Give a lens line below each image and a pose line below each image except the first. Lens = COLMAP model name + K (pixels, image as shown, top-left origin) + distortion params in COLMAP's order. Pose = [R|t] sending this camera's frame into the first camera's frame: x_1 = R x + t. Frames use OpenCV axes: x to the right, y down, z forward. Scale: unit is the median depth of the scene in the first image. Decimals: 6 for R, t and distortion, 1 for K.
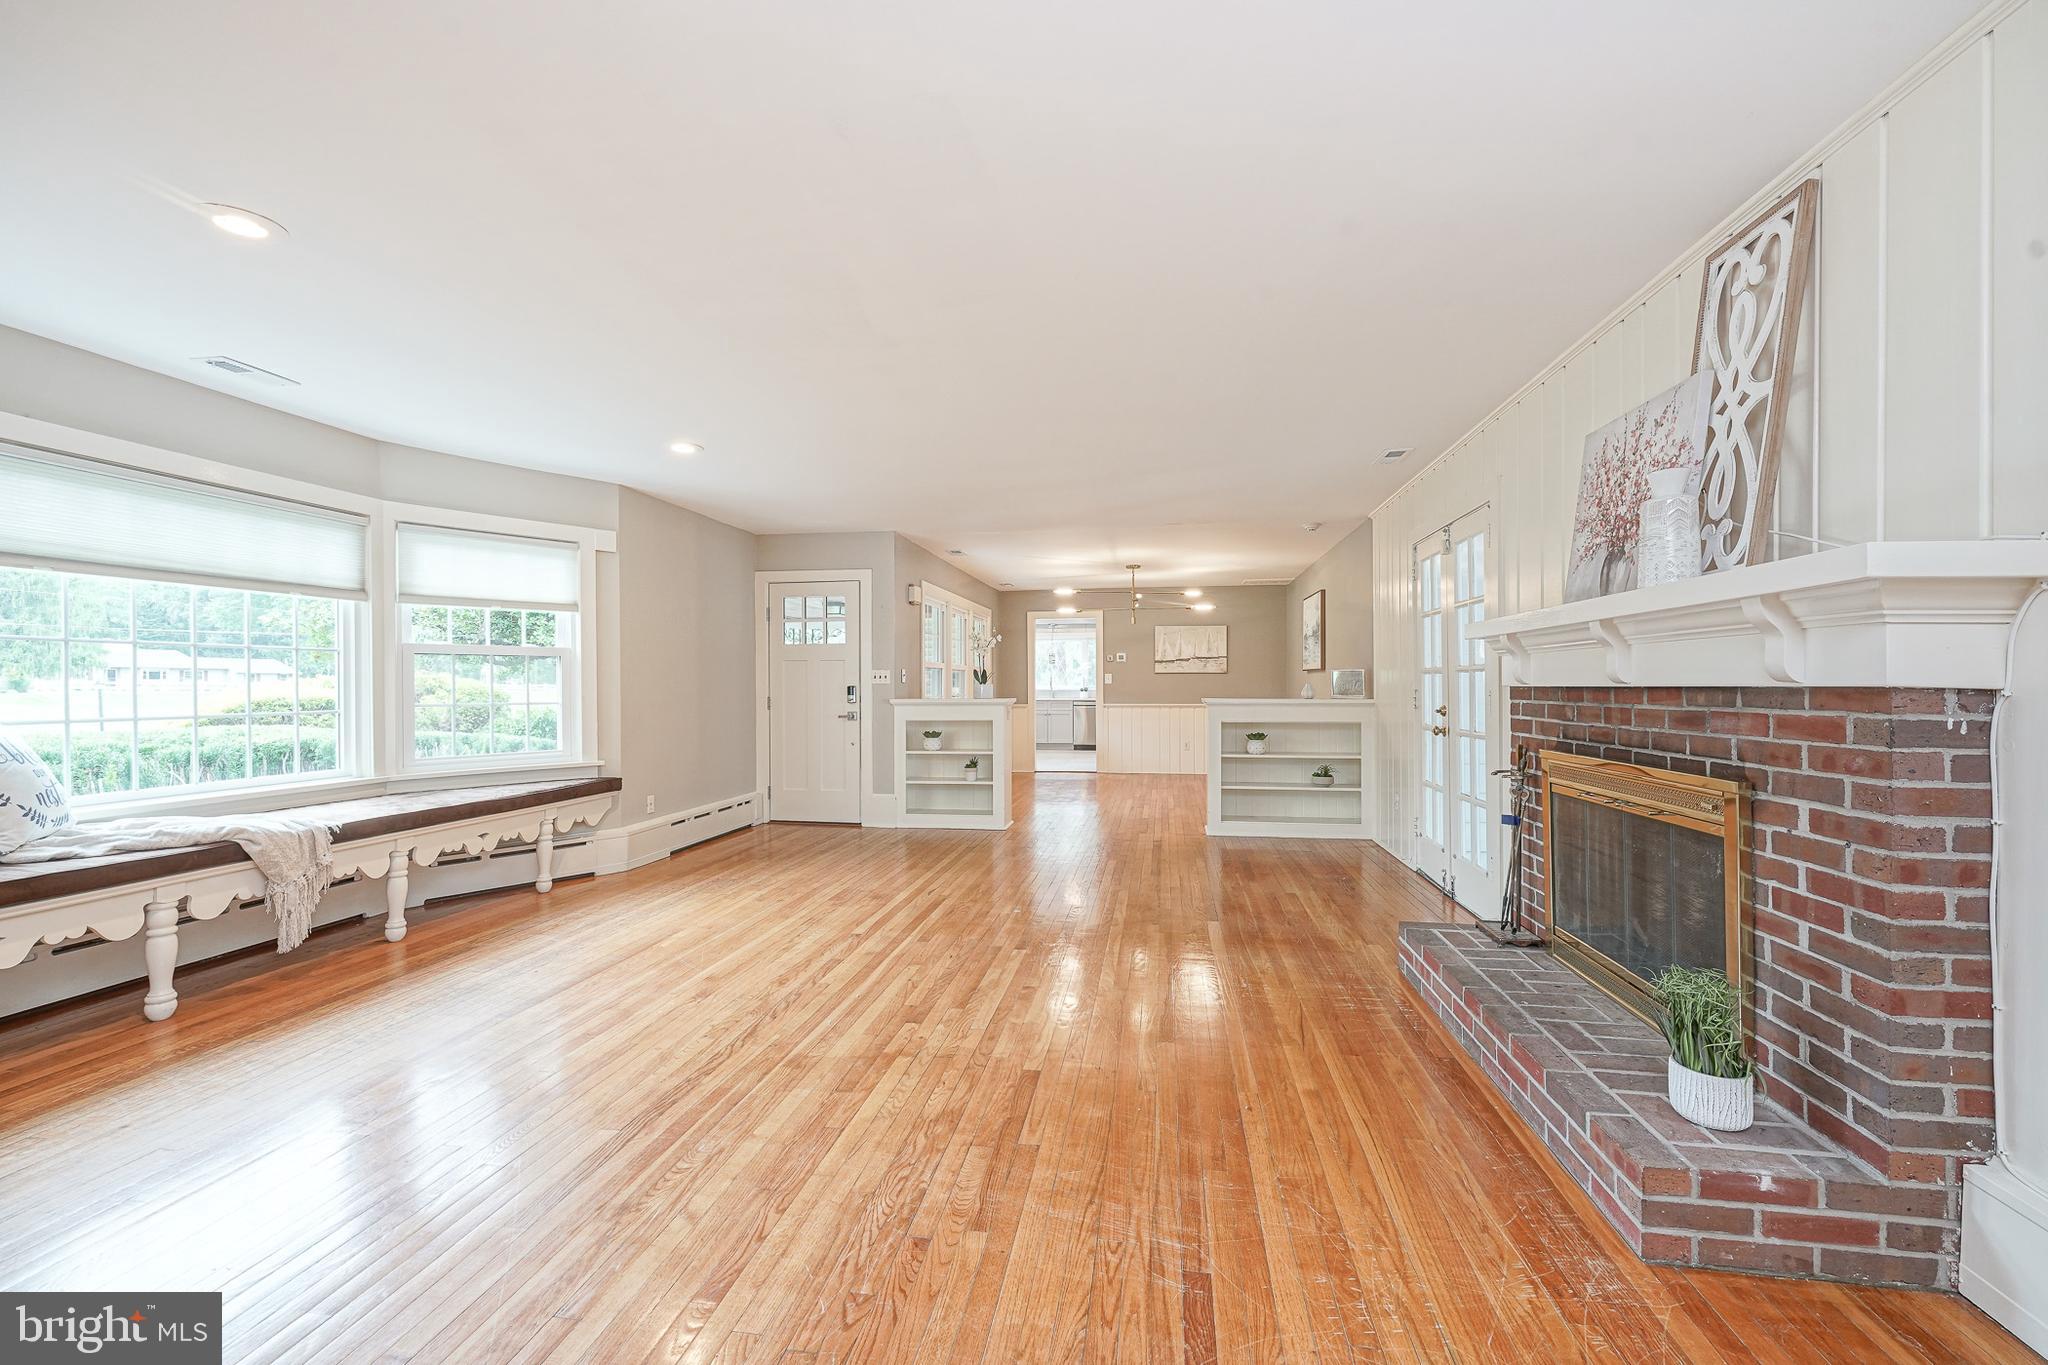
lens RADIAL K [[828.8, 0, 1042.1], [0, 828.8, 684.4], [0, 0, 1]] dist [-0.003842, 0.000969]
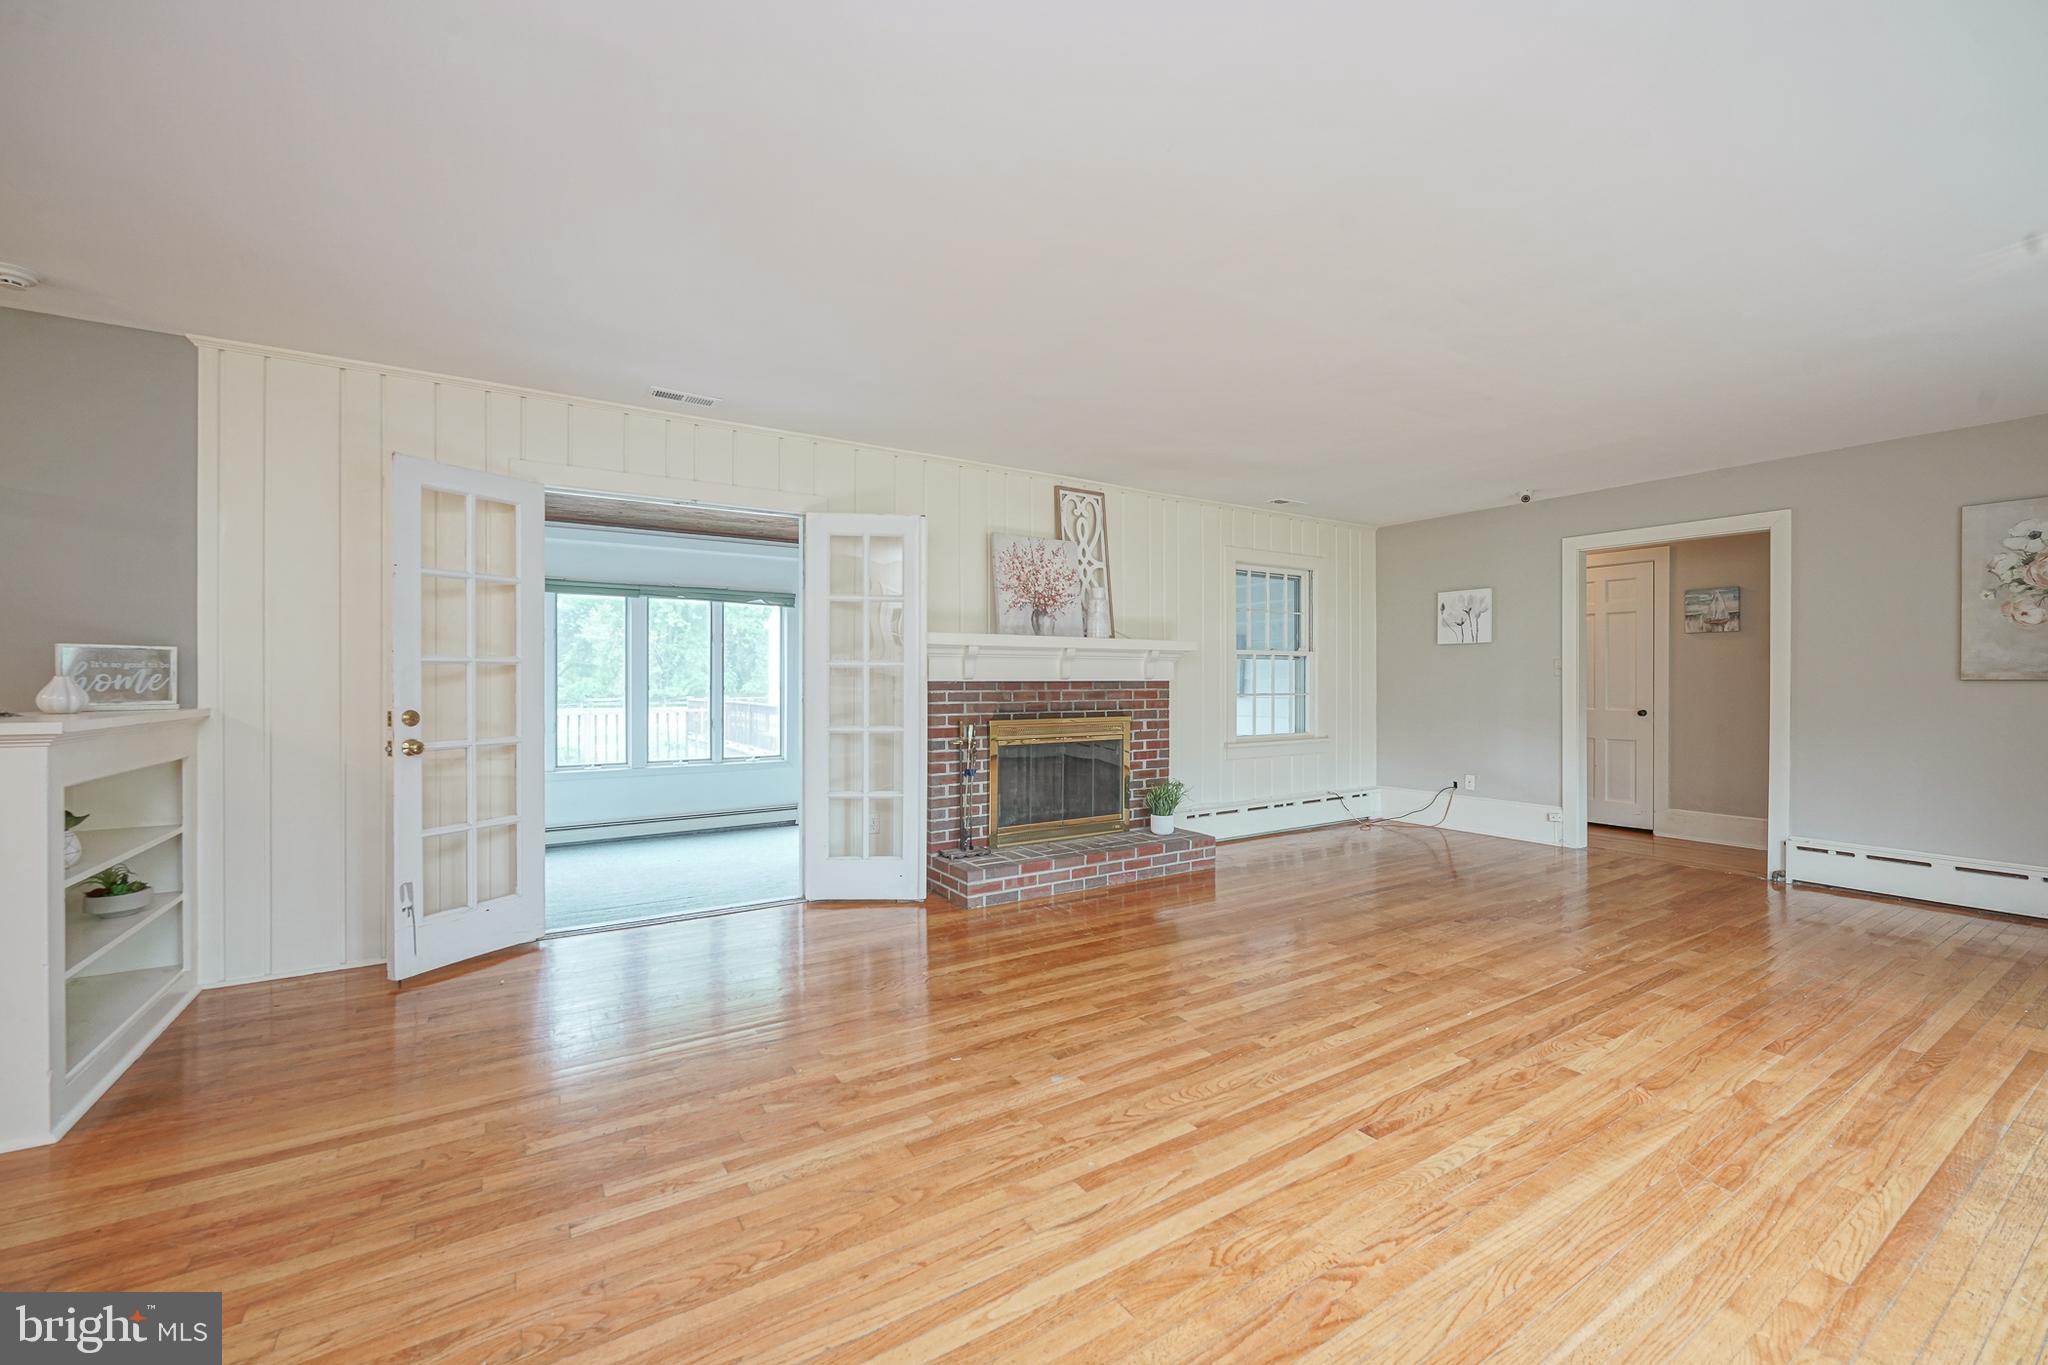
lens RADIAL K [[828.8, 0, 1027.7], [0, 828.8, 682.0], [0, 0, 1]] dist [-0.003842, 0.000969]
pose [[-0.658559, -0.000440, 0.752529, -0.797676], [-0.000284, 1.000000, 0.000336, 0.004697], [-0.752529, 0.000007, -0.658559, 2.499796]]
